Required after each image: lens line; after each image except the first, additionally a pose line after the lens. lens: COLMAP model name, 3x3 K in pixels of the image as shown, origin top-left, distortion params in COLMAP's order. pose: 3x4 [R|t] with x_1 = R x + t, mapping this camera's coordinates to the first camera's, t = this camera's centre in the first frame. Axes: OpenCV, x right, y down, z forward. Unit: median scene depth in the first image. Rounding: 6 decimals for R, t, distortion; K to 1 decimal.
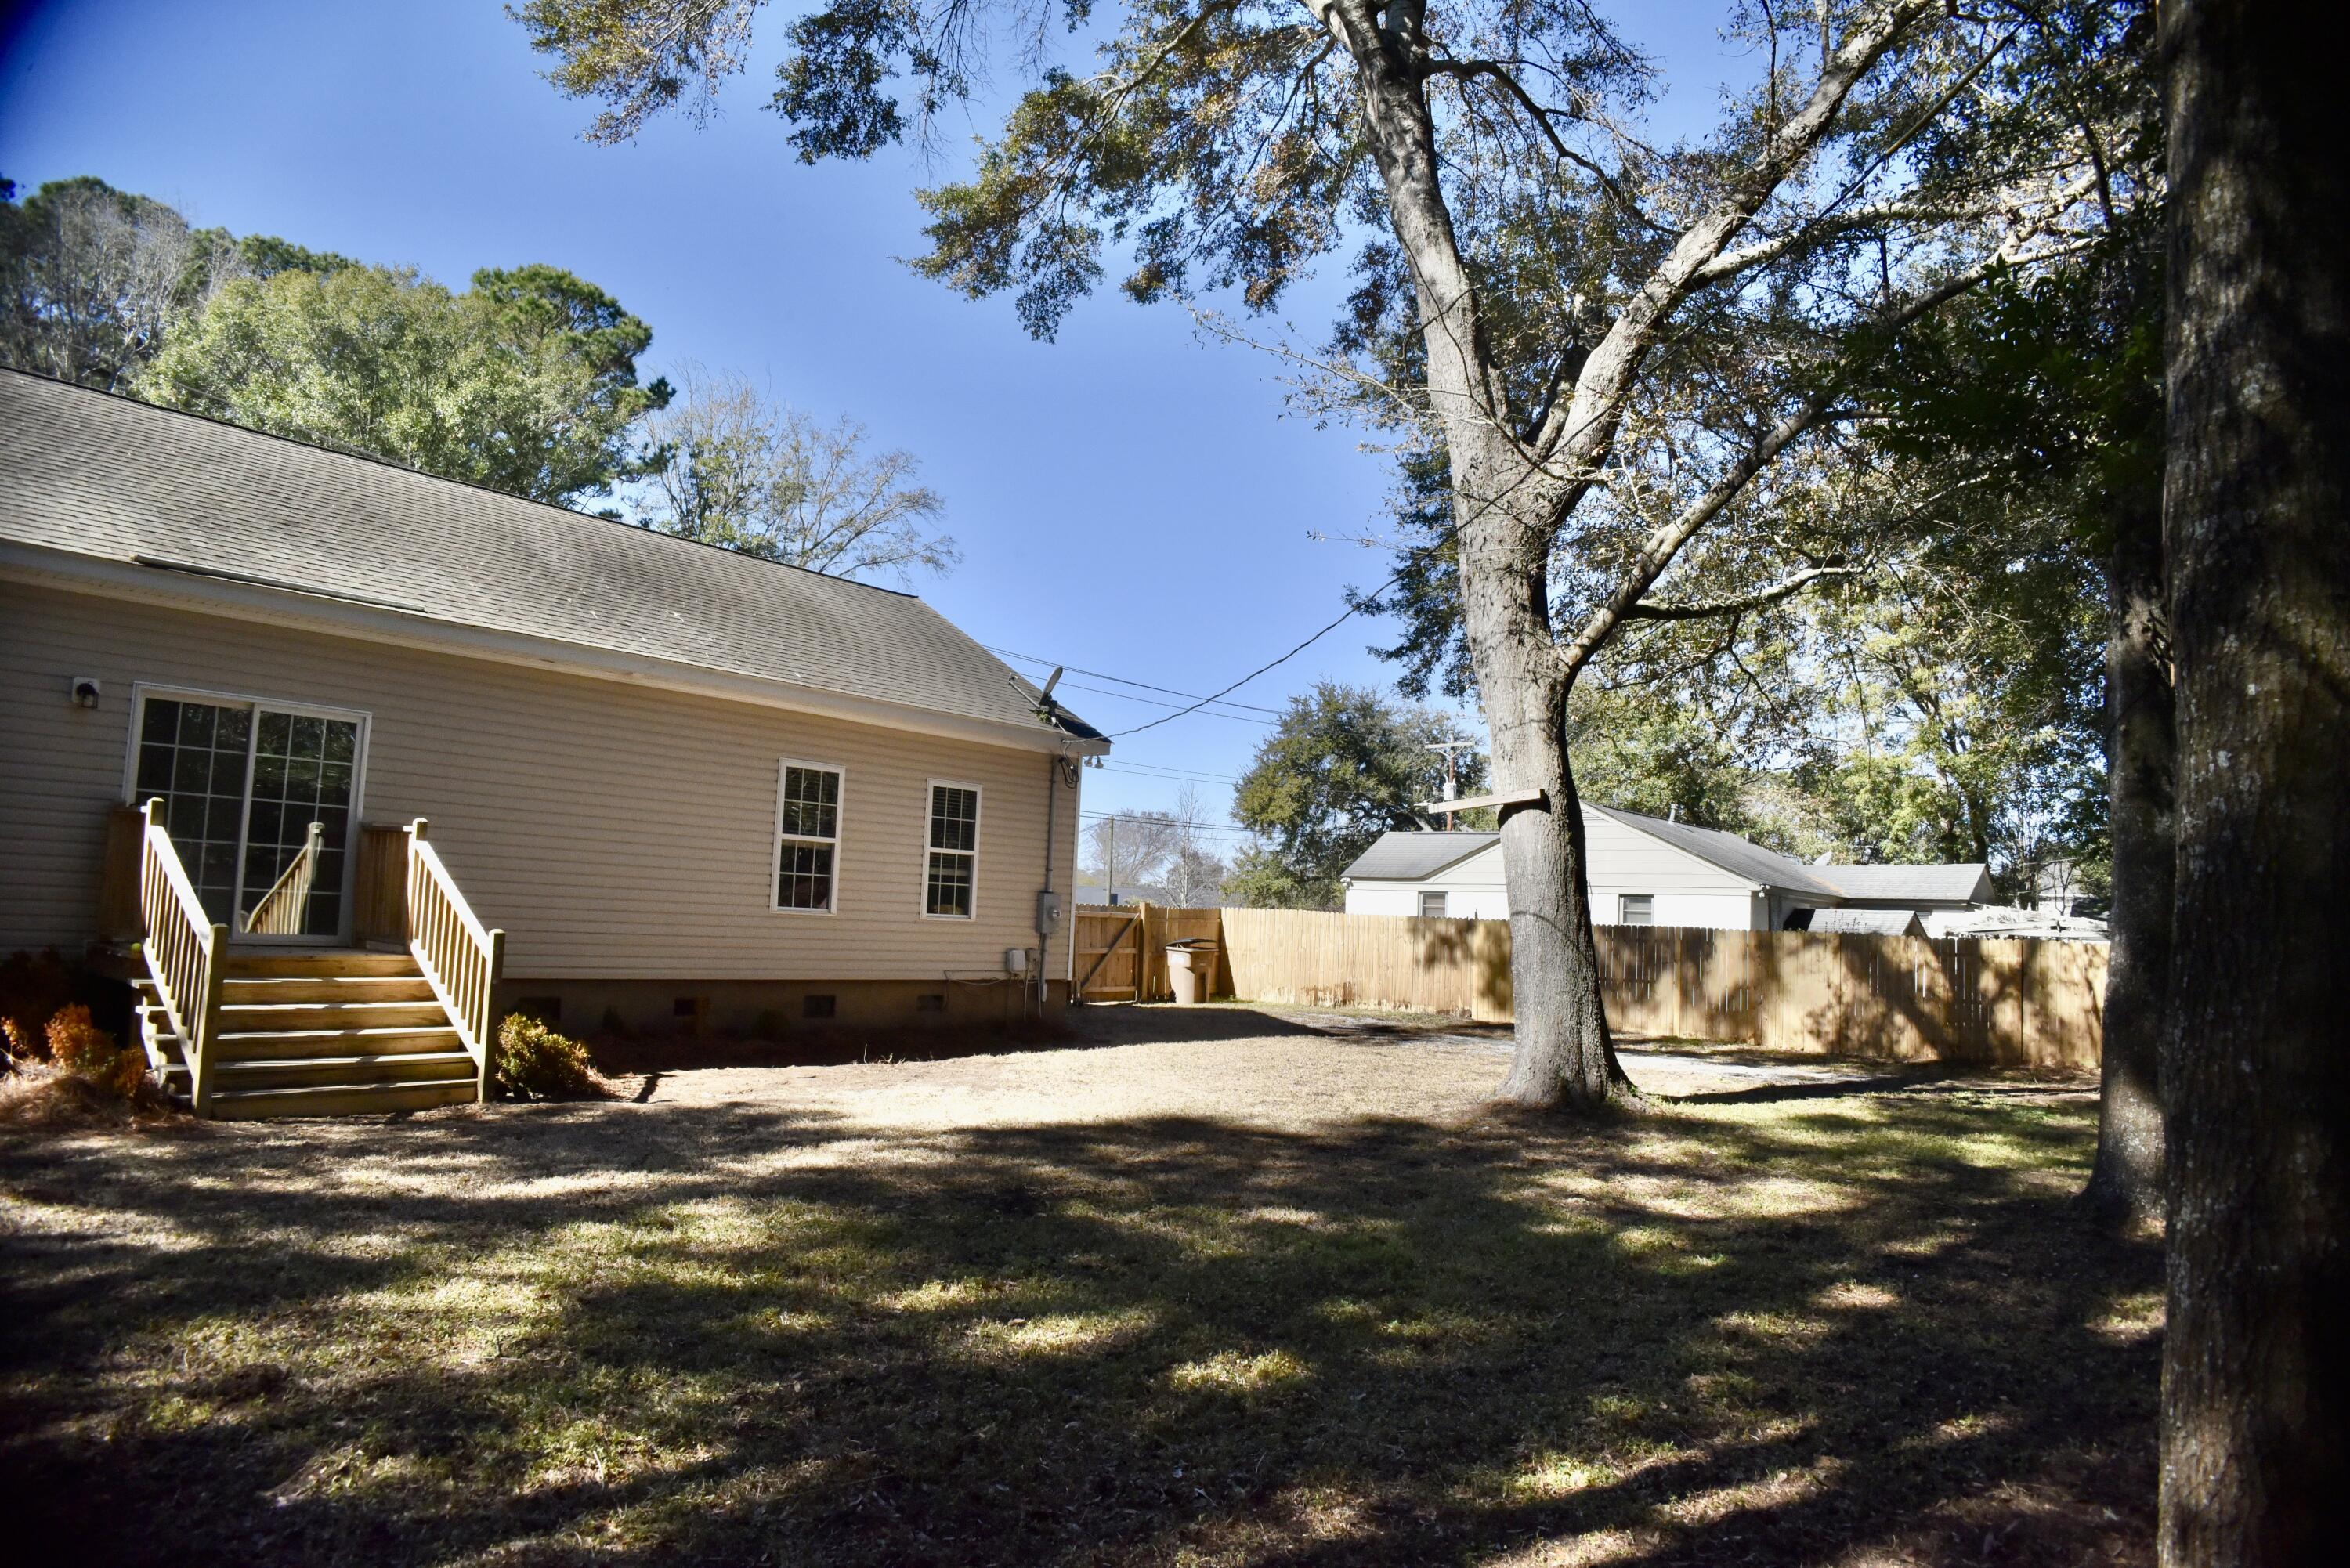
lens RADIAL K [[1454.2, 0, 1173.8], [0, 1454.2, 787.9], [0, 0, 1]] dist [-0.060578, 0.002675]
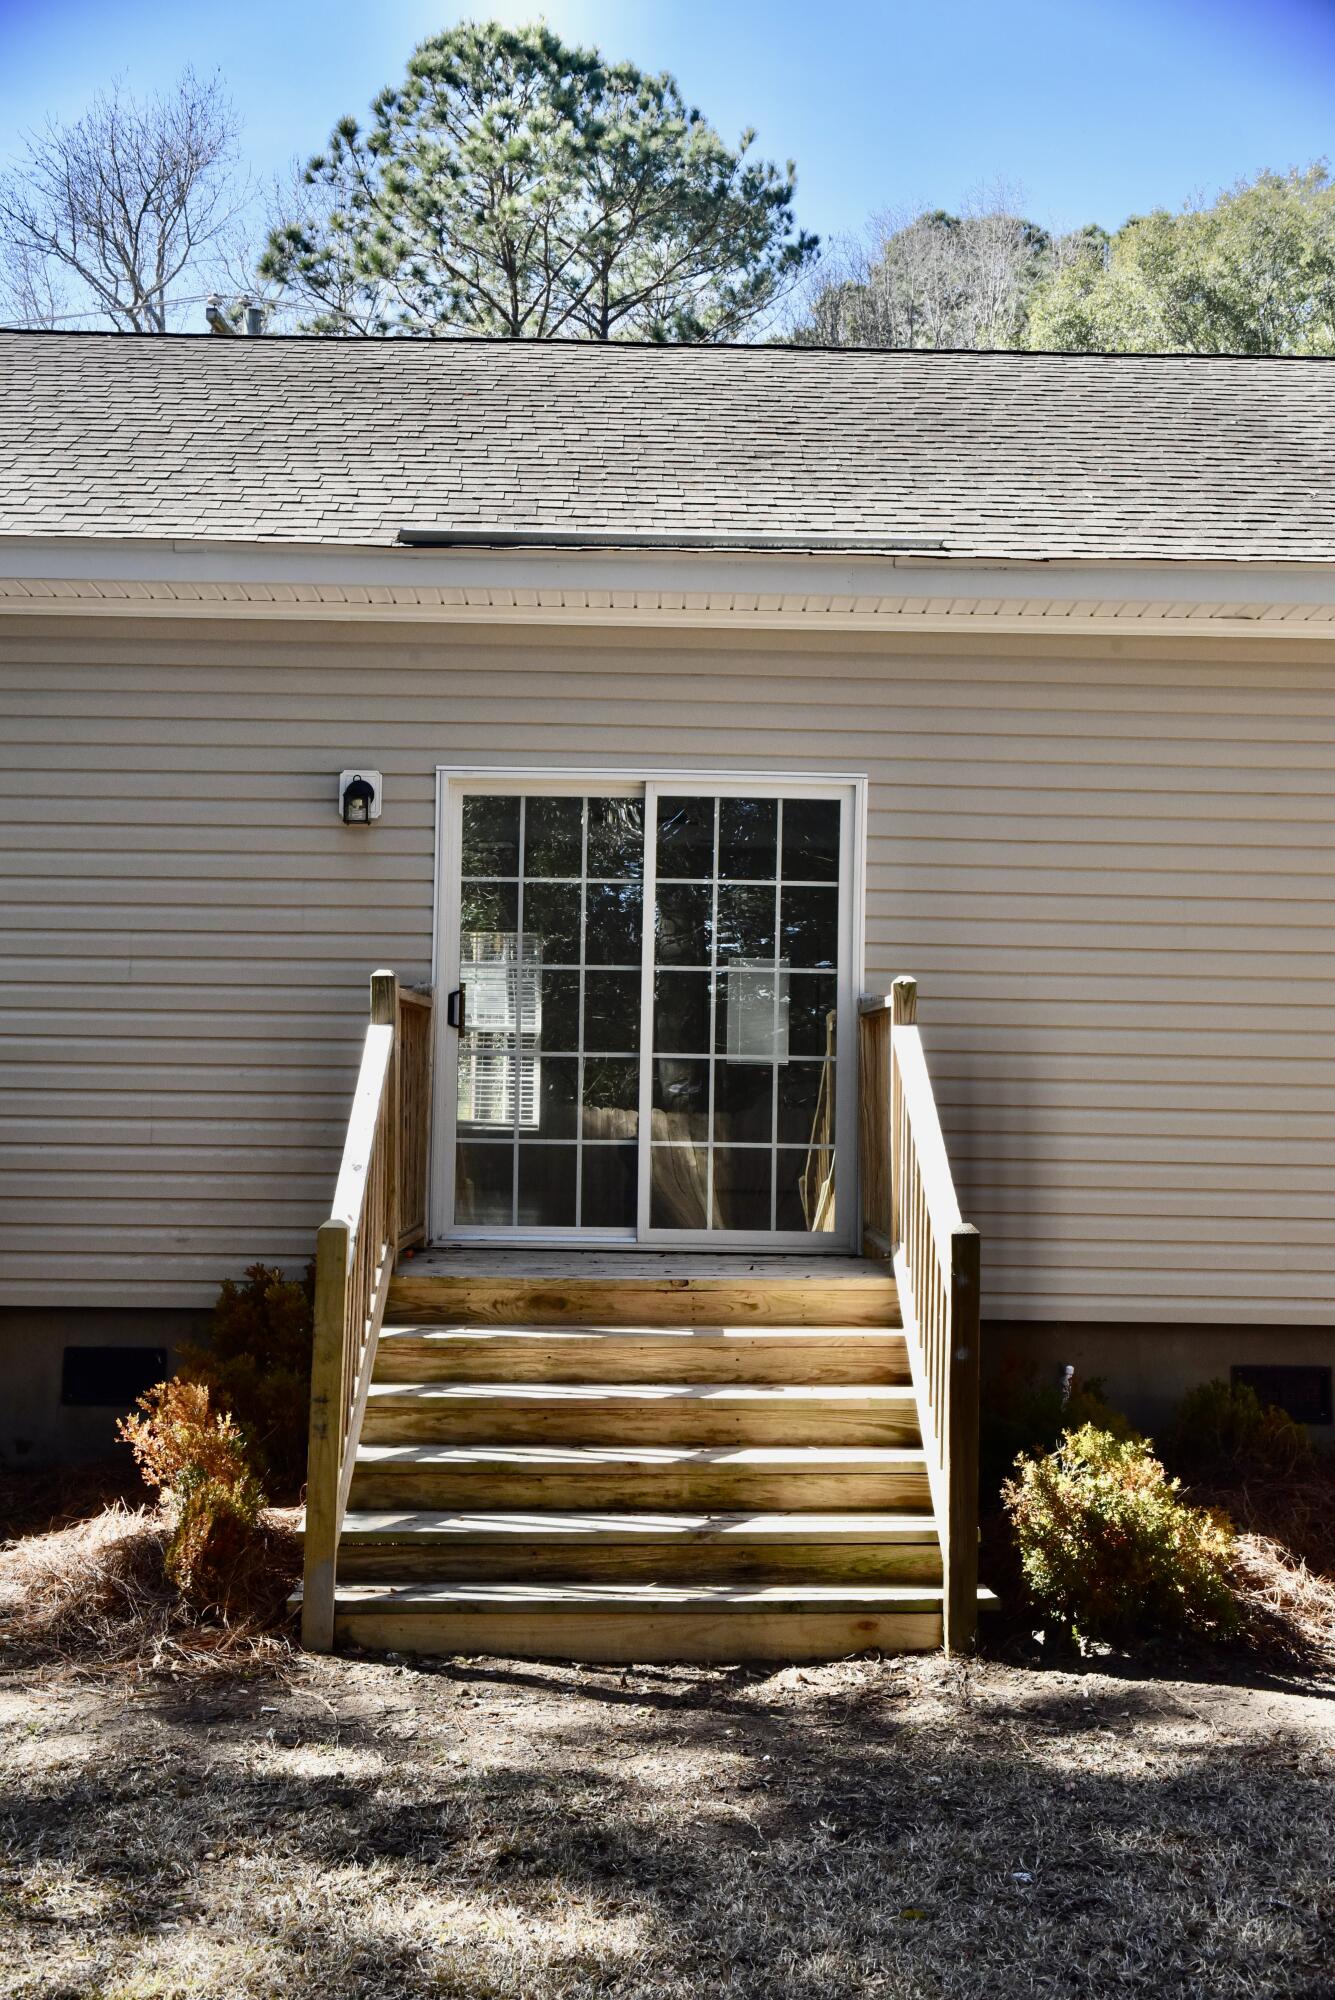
lens RADIAL K [[2121.6, 0, 667.5], [0, 2121.6, 1000.0], [0, 0, 1]] dist [-0.004187, -0.014819]
pose [[0.631288, -0.074549, -0.771957, -0.057881], [0.077232, 0.996465, -0.033071, 0.047045], [0.771694, -0.038742, 0.634814, 0.541479]]
